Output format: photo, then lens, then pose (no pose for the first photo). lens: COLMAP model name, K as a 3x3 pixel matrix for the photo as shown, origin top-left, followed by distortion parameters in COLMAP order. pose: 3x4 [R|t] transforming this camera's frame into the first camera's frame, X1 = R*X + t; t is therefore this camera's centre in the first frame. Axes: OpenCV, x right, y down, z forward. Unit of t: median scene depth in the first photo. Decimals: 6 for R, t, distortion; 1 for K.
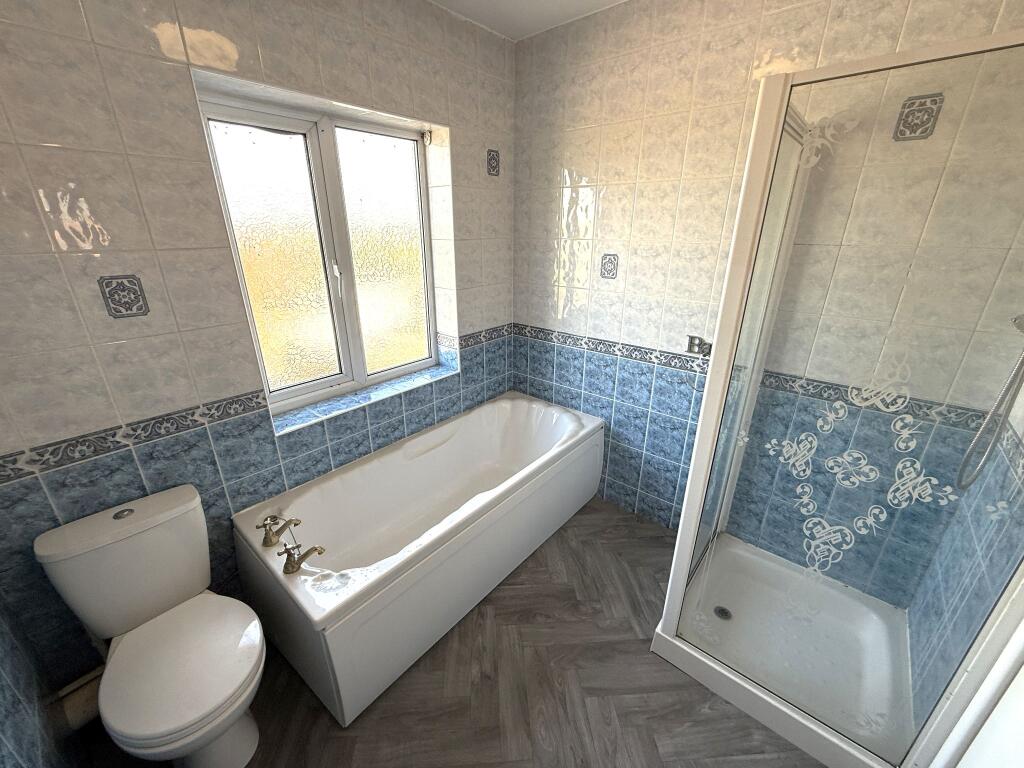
lens RADIAL K [[428.4, 0, 509.6], [0, 428.4, 387.0], [0, 0, 1]] dist [-0.001326, 0.000375]
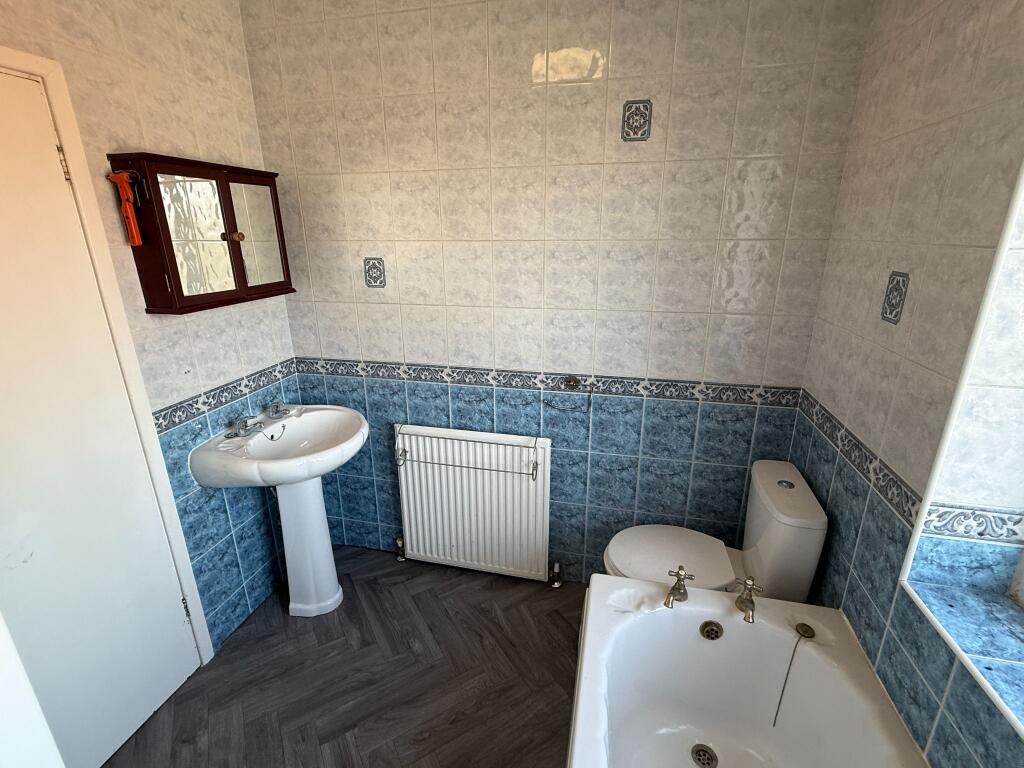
lens RADIAL K [[530.5, 0, 508.7], [0, 530.5, 389.3], [0, 0, 1]] dist [0.020508, -0.000021]
pose [[0.893490, -0.144092, 0.425339, -0.095671], [0.168420, 0.985514, -0.019929, -0.030183], [-0.416306, 0.089442, 0.904815, 0.079216]]
